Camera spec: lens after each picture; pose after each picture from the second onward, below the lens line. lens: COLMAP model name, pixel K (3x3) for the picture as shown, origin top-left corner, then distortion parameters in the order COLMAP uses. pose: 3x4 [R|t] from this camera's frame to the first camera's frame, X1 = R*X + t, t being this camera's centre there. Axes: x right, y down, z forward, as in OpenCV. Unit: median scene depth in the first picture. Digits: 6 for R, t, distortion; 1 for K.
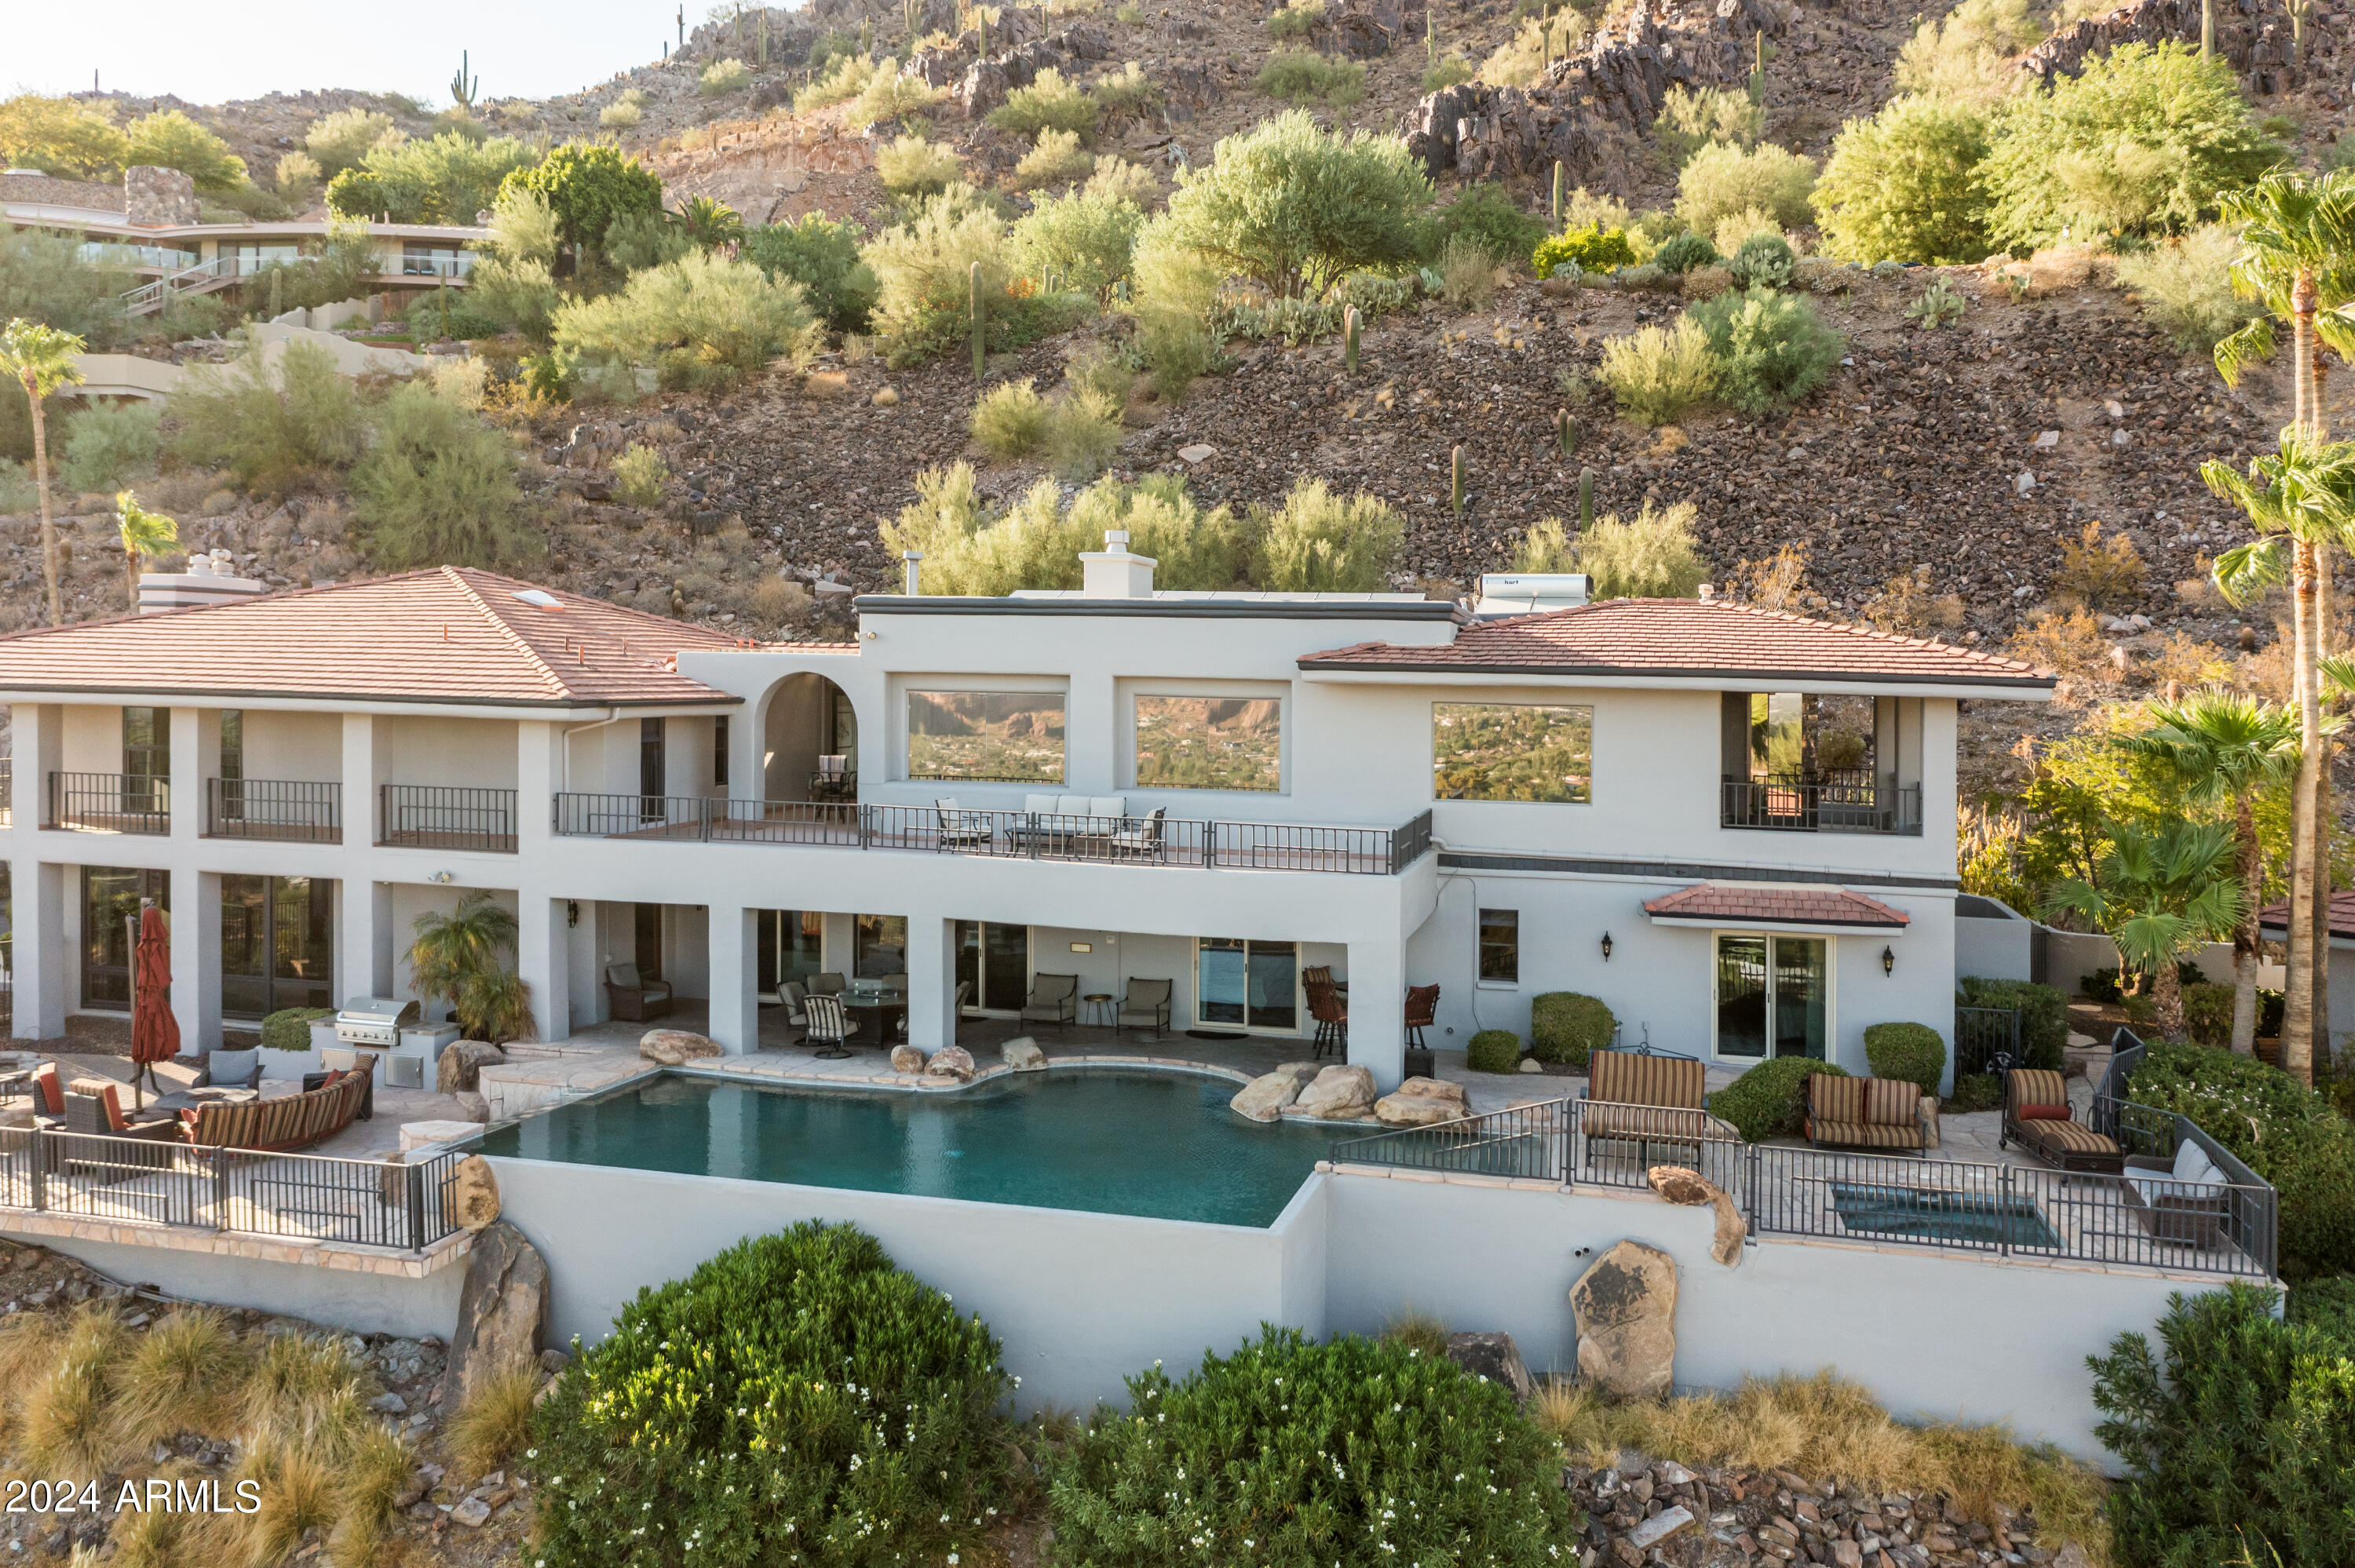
lens RADIAL K [[1851.2, 0, 1177.5], [0, 1851.2, 784.0], [0, 0, 1]] dist [-0.005884, 0.002732]
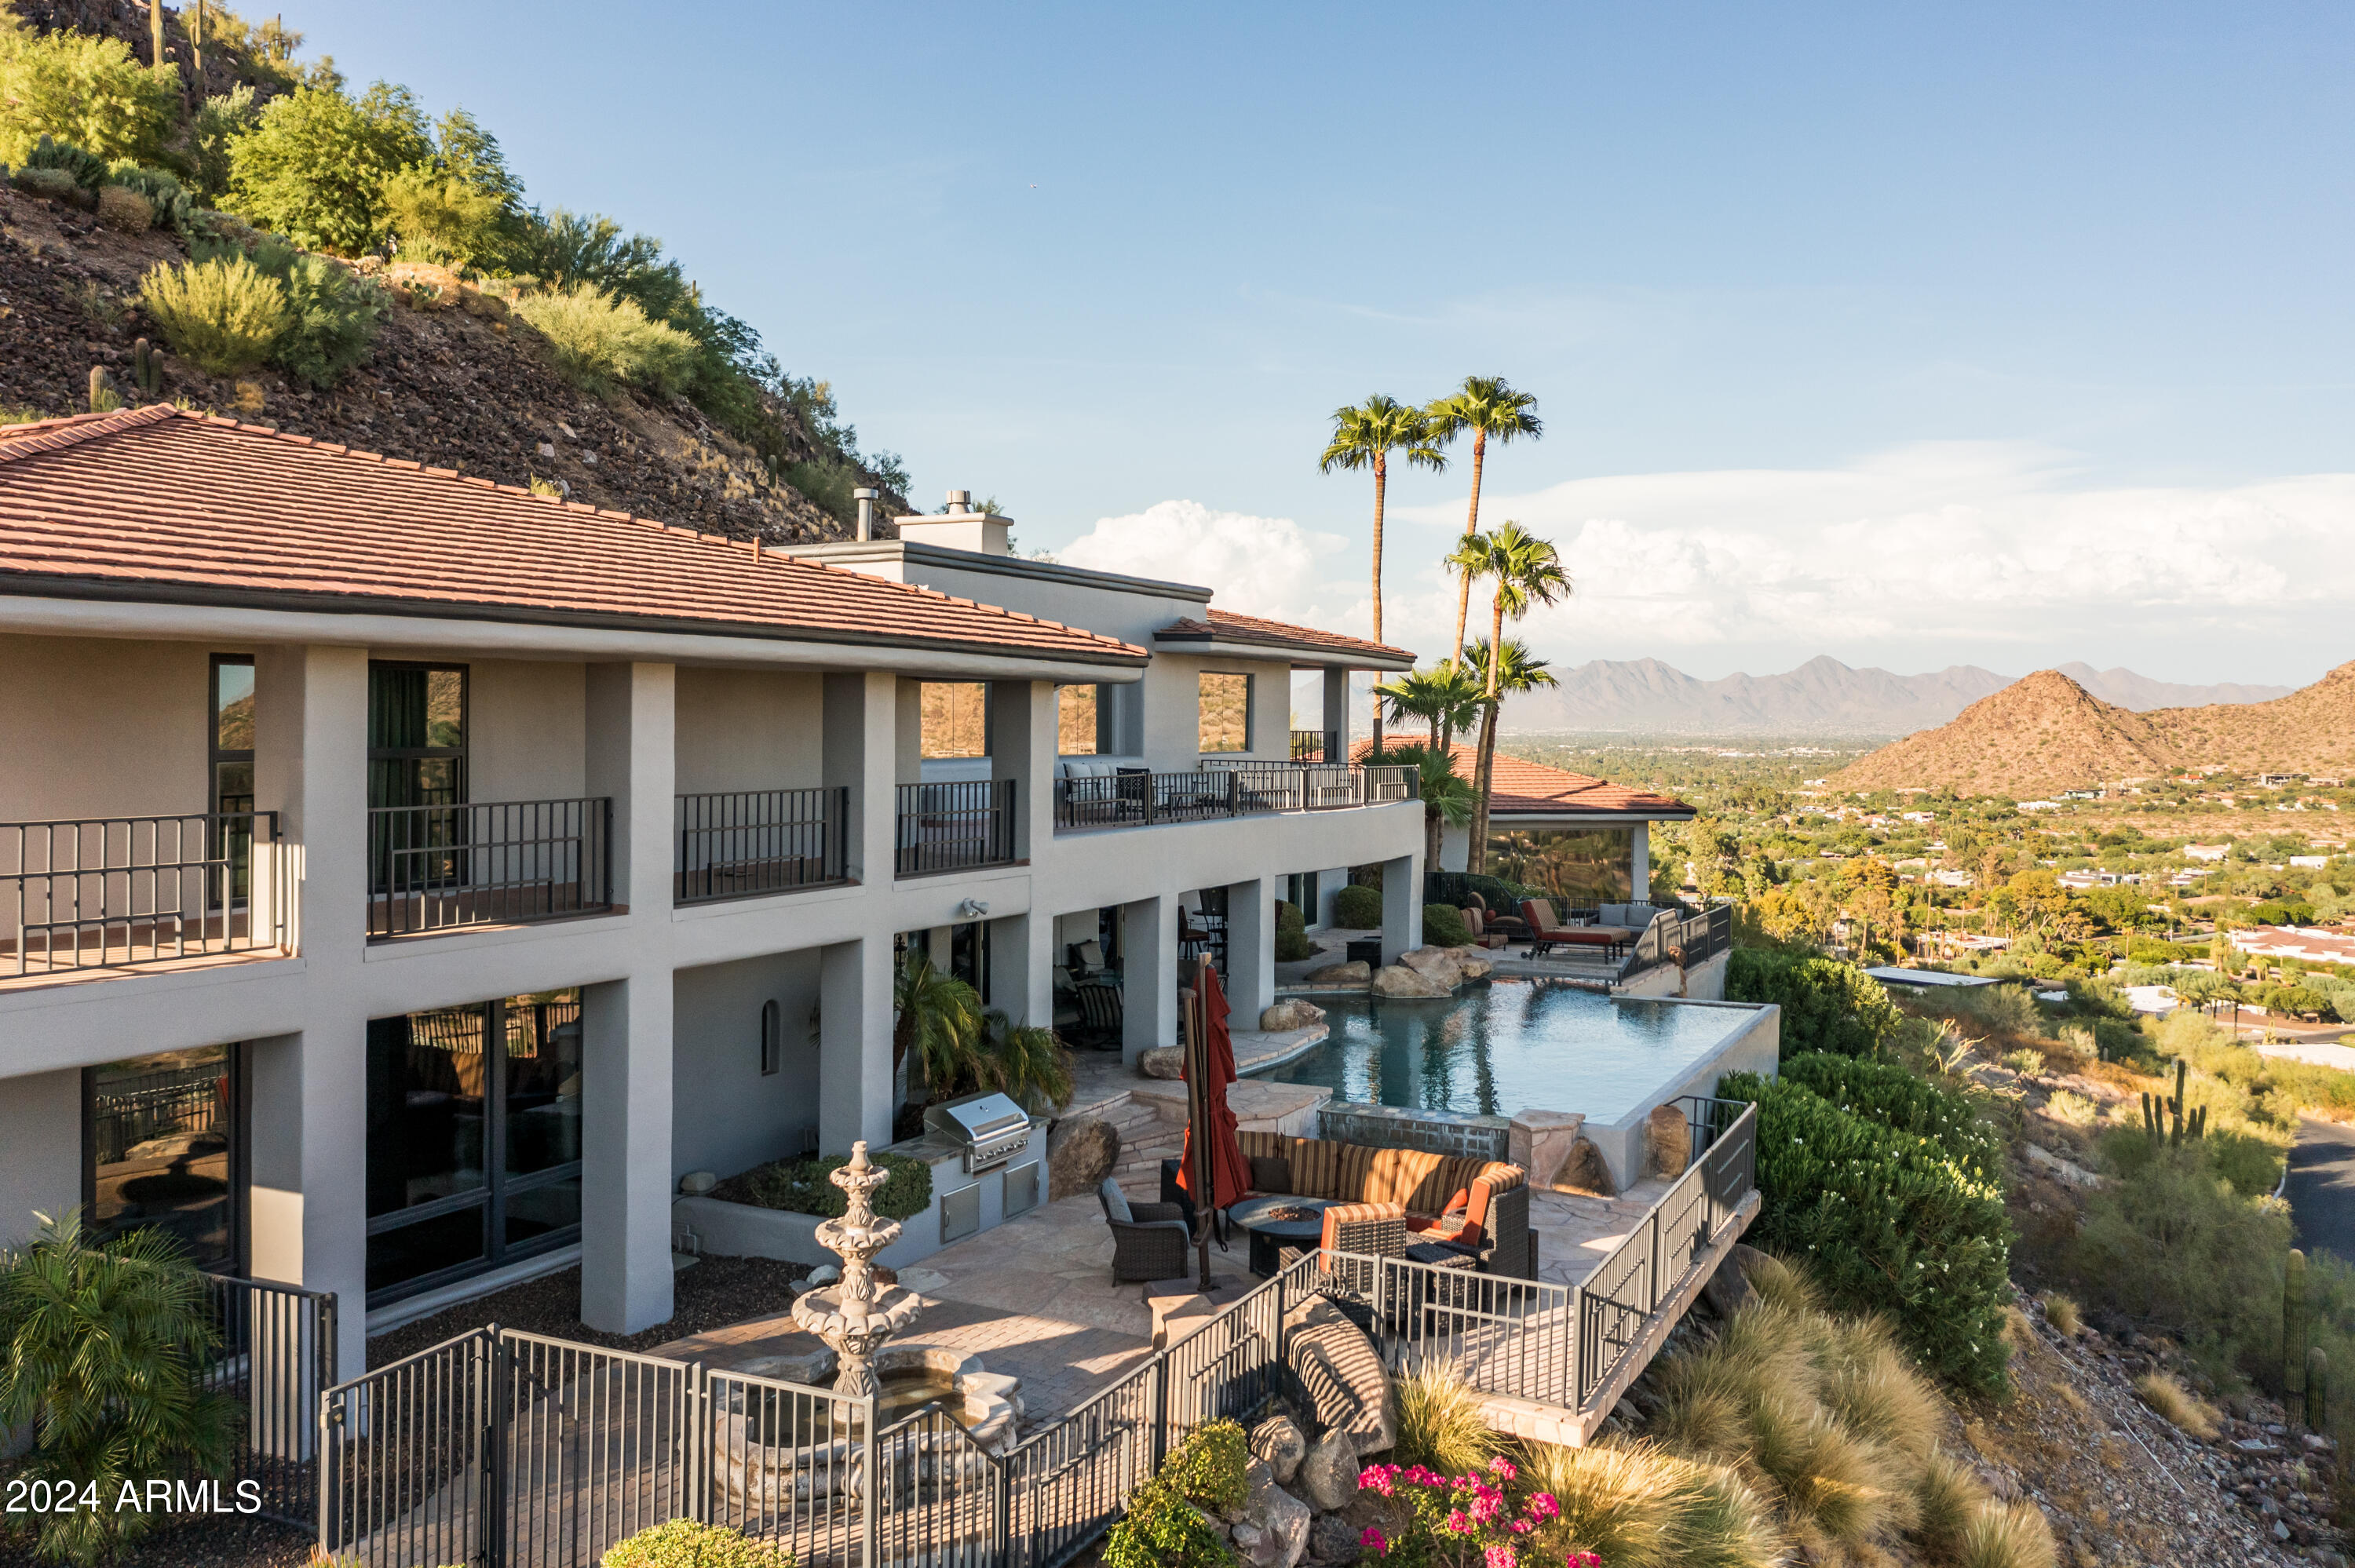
lens RADIAL K [[1905.7, 0, 1189.5], [0, 1905.7, 687.2], [0, 0, 1]] dist [-0.009834, 0.002709]
pose [[0.208258, -0.001391, 0.978073, -0.957901], [0.055416, 0.998409, -0.010379, -0.019322], [-0.976503, 0.056362, 0.208004, 0.666551]]
